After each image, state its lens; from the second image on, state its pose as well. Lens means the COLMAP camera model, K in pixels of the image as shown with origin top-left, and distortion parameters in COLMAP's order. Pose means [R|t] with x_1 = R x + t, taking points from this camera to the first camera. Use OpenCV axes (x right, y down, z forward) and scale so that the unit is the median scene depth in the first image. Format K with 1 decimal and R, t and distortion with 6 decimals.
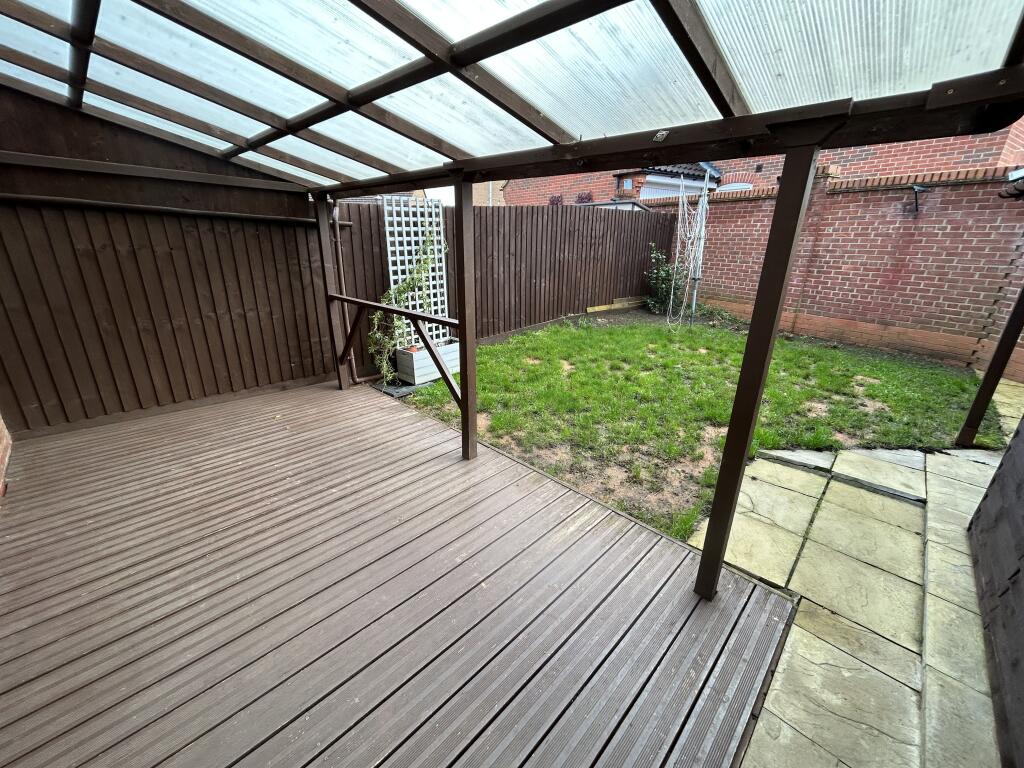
lens RADIAL K [[411.9, 0, 514.2], [0, 411.9, 382.0], [0, 0, 1]] dist [0.001048, 0.000052]
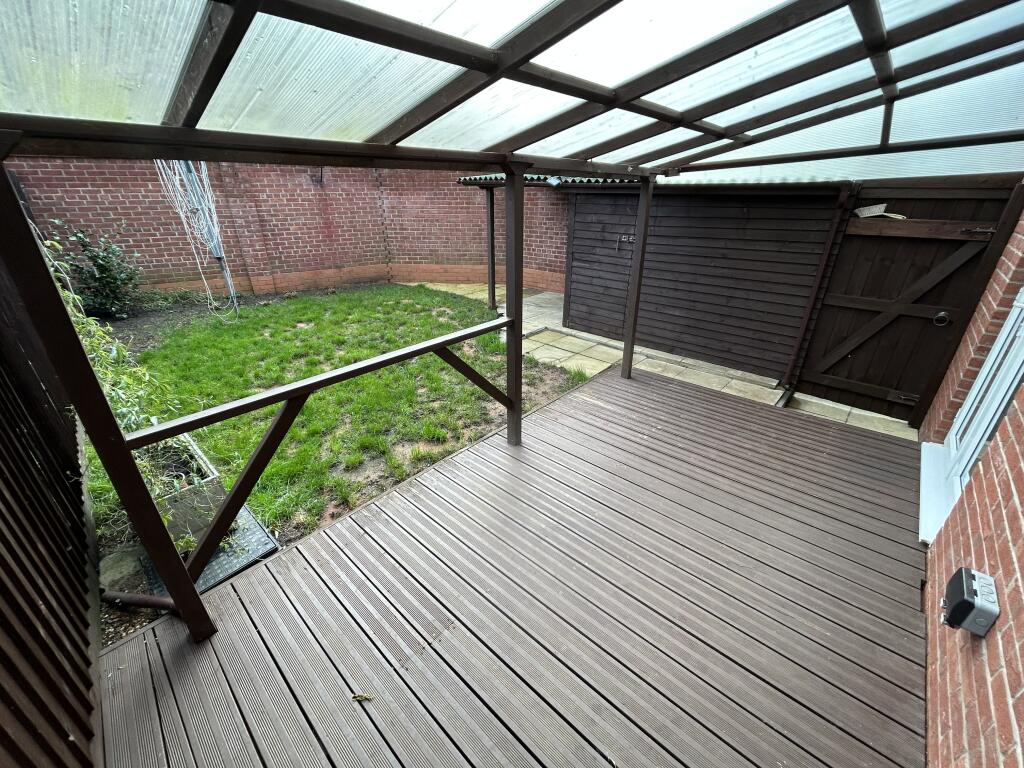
lens RADIAL K [[411.9, 0, 511.7], [0, 411.9, 381.0], [0, 0, 1]] dist [0.001048, 0.000052]
pose [[-0.016991, -0.431202, 0.902095, -0.753390], [0.336354, 0.847177, 0.411287, -0.293407], [-0.941582, 0.310411, 0.130642, 0.624407]]
